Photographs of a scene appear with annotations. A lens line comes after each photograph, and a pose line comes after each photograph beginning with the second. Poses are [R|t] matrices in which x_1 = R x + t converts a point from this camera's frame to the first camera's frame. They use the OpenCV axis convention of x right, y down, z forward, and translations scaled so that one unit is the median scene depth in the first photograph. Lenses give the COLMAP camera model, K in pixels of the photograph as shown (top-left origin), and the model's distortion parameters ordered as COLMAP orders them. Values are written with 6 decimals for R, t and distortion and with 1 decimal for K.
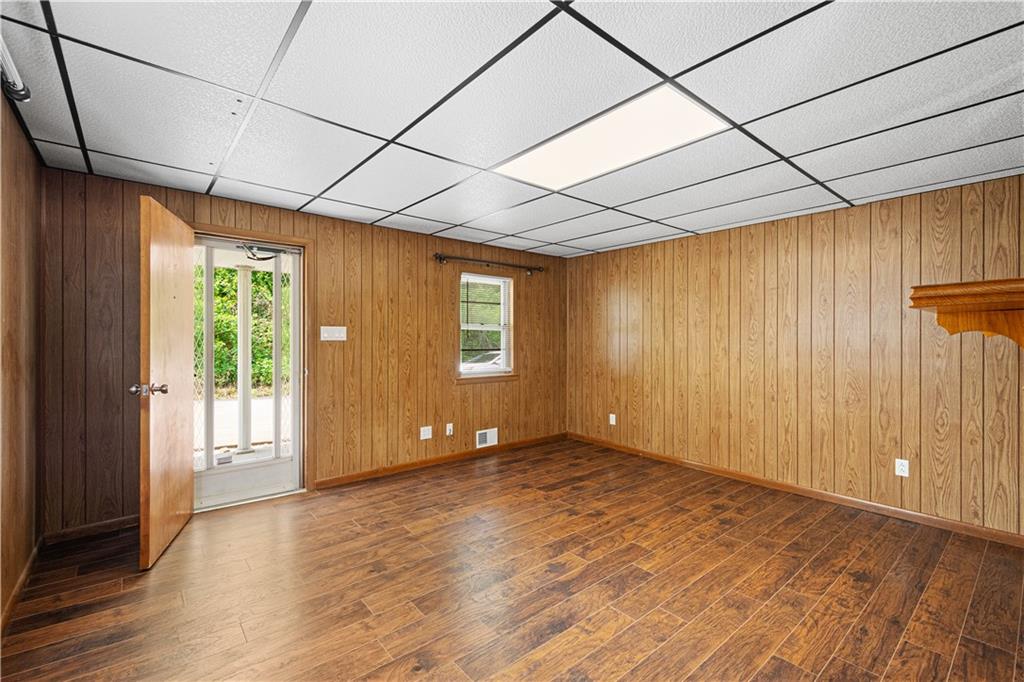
lens RADIAL K [[458.3, 0, 512.0], [0, 458.3, 341.0], [0, 0, 1]] dist [0.001014, 0.000220]
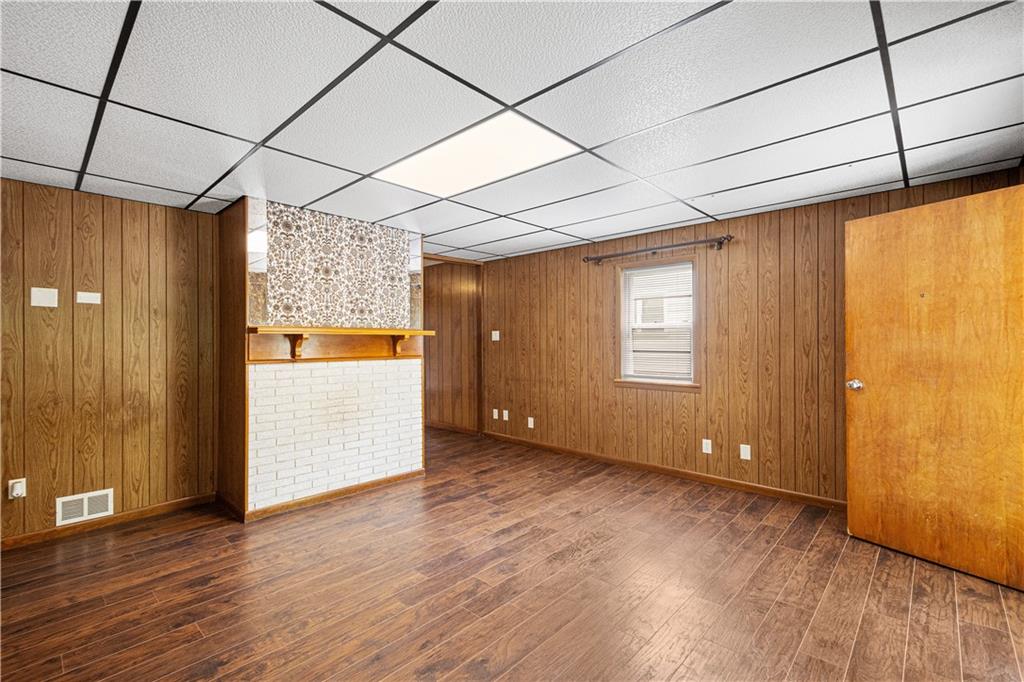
lens RADIAL K [[458.3, 0, 512.0], [0, 458.3, 341.0], [0, 0, 1]] dist [0.001014, 0.000220]
pose [[-0.993021, 0.001350, -0.117928, 0.203091], [0.000887, 0.999992, 0.003979, -0.009133], [0.117933, 0.003846, -0.993014, 1.981222]]
